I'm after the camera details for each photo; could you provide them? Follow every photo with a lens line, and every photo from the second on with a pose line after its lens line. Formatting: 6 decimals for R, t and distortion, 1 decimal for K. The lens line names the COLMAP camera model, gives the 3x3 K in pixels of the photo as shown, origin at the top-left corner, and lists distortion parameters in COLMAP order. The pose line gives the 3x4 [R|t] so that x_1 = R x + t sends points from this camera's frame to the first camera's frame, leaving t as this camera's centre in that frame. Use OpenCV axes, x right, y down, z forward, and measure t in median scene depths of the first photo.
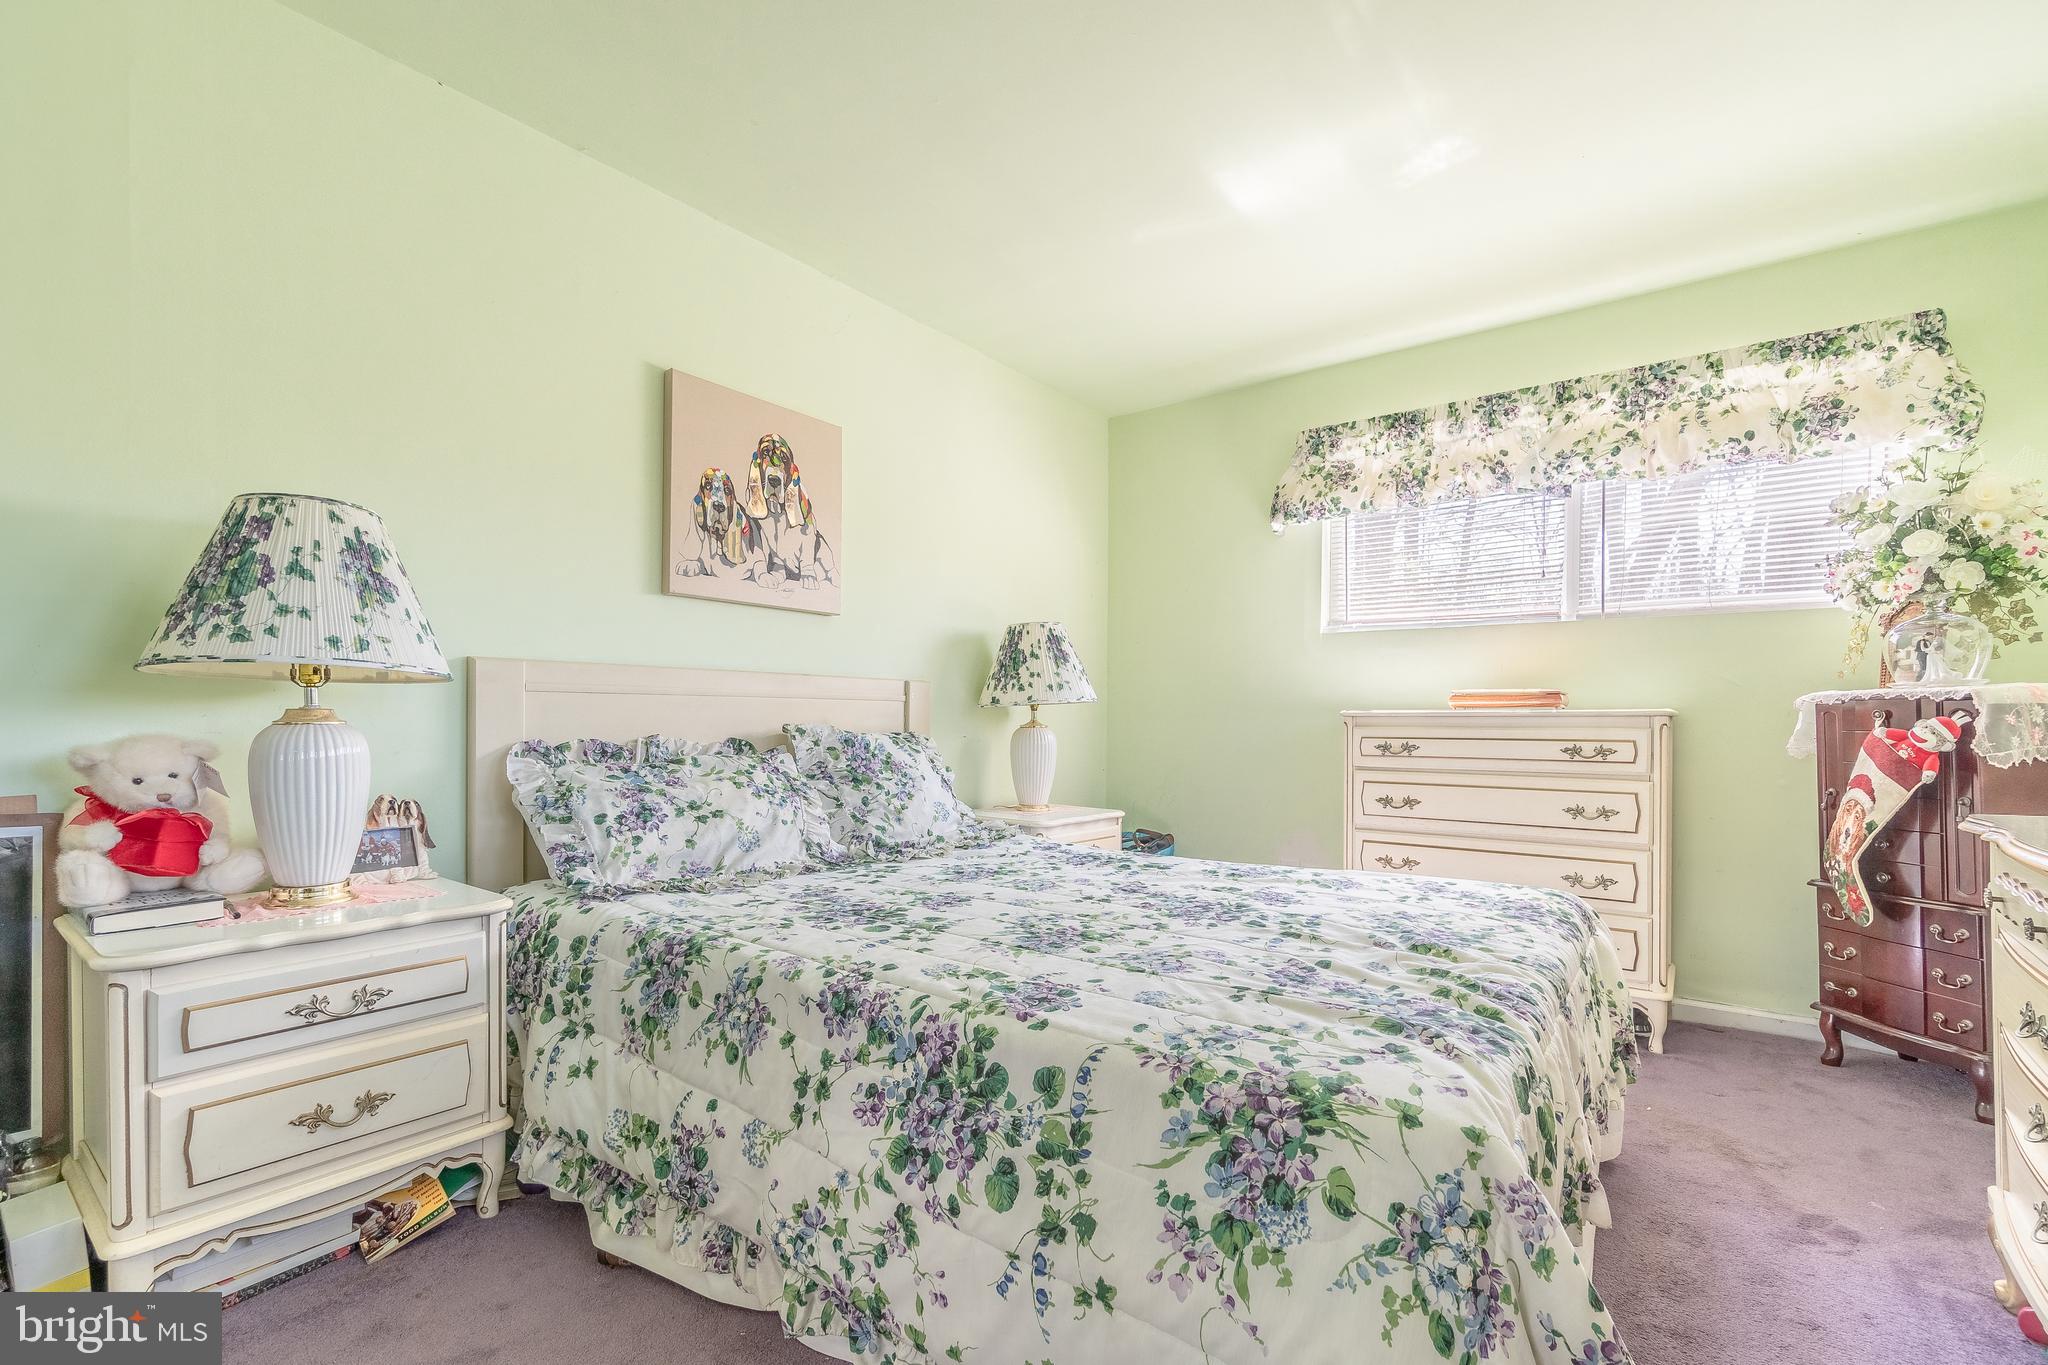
lens RADIAL K [[905.7, 0, 1015.2], [0, 905.7, 722.8], [0, 0, 1]] dist [0.000117, -0.000057]
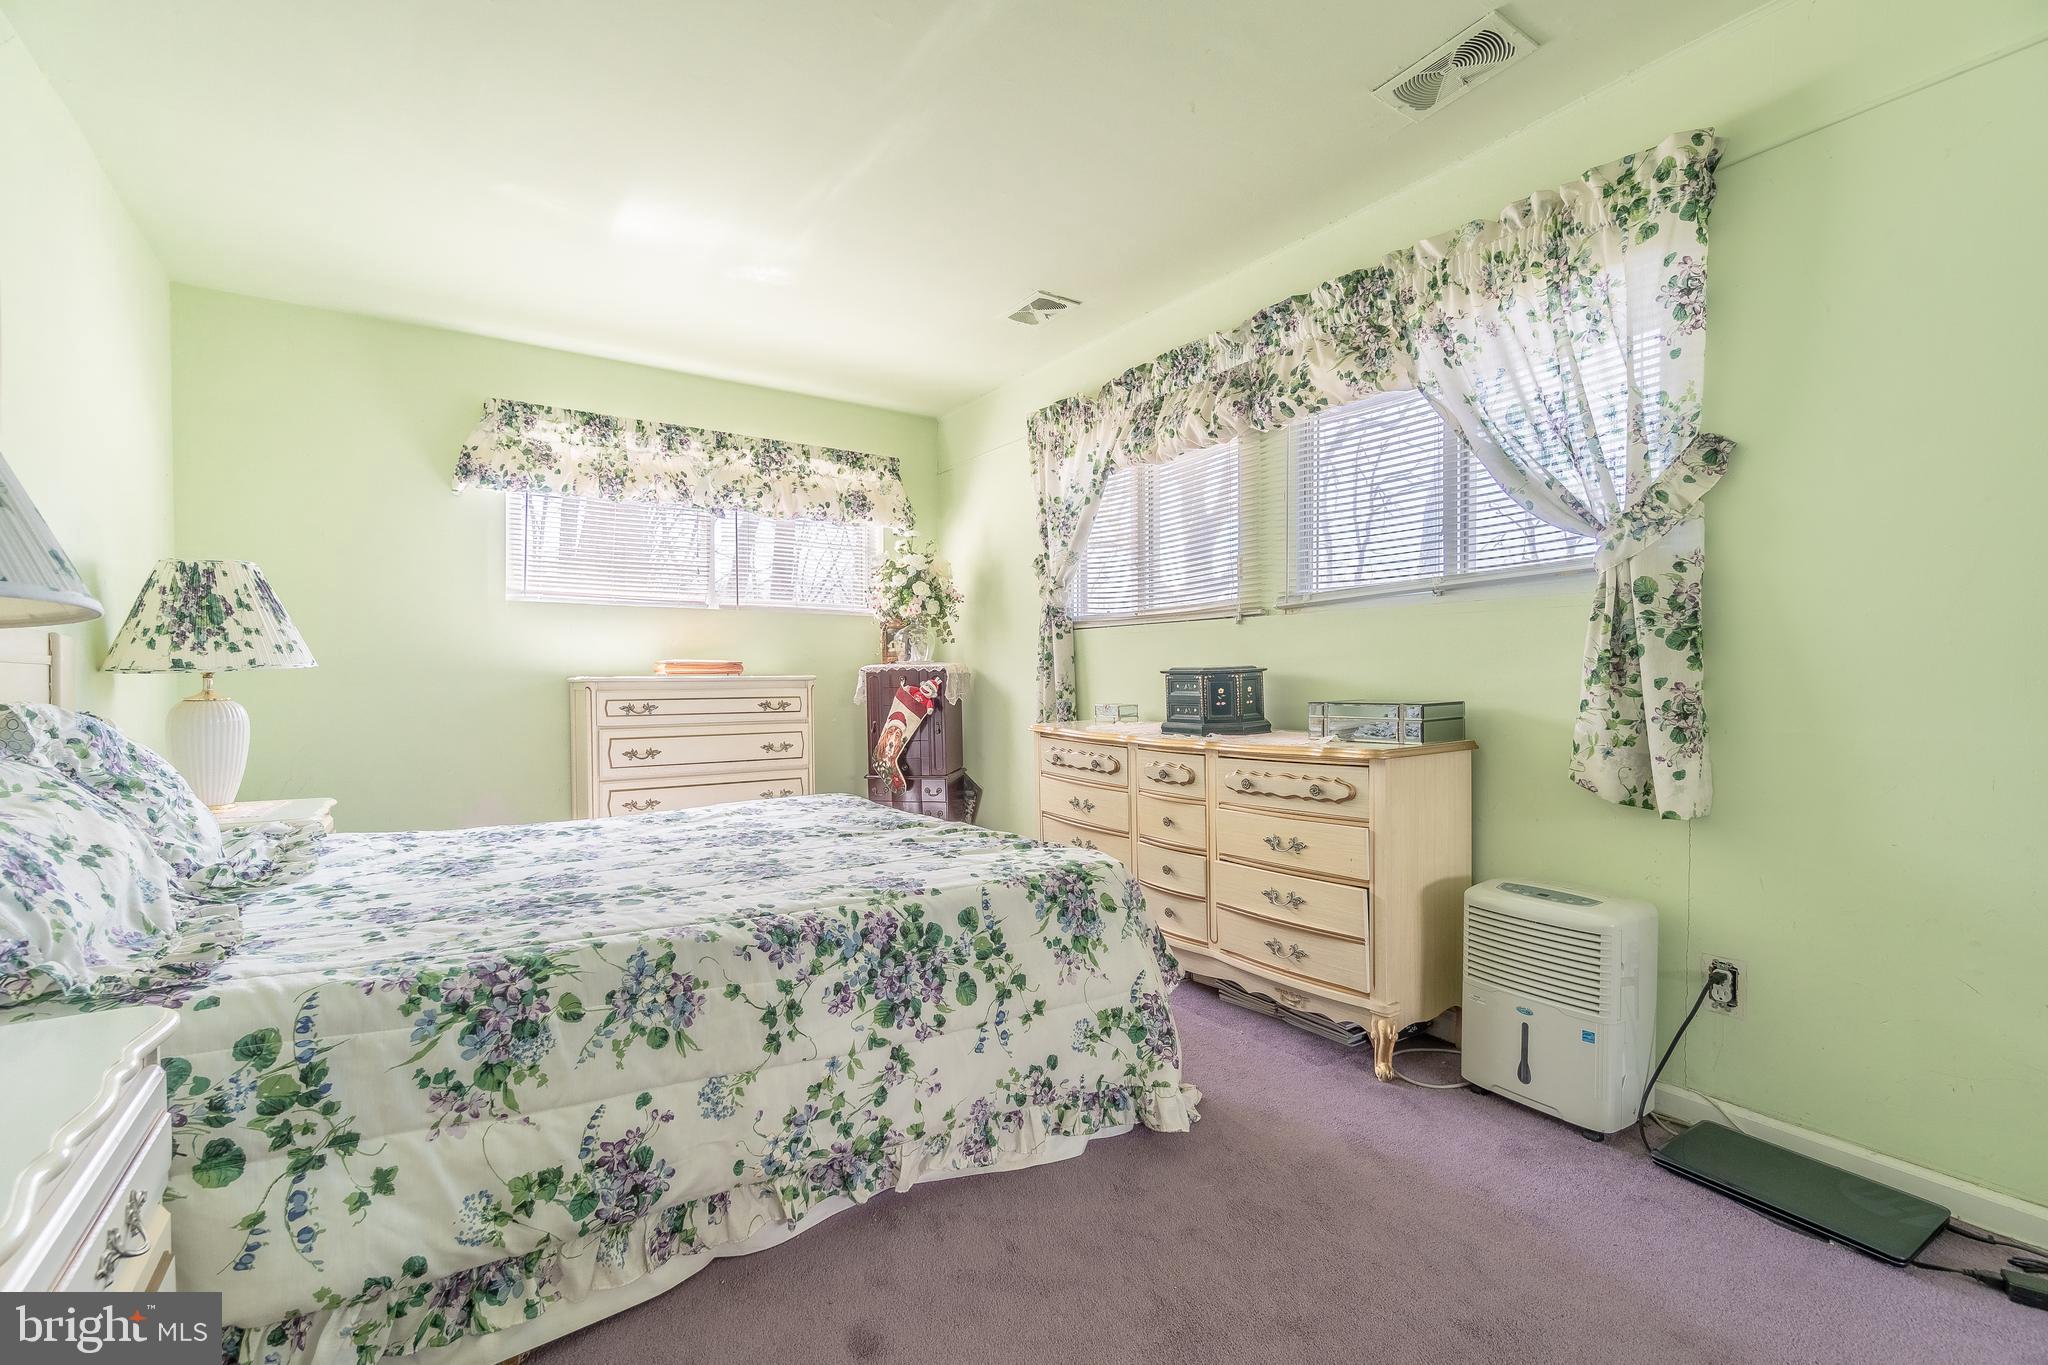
lens RADIAL K [[890.2, 0, 1028.6], [0, 890.2, 687.7], [0, 0, 1]] dist [-0.000300, -0.000060]
pose [[0.311222, -0.015527, 0.950210, -0.729604], [0.010267, 0.999863, 0.012975, -0.012533], [-0.950282, 0.005718, 0.311339, 0.215649]]
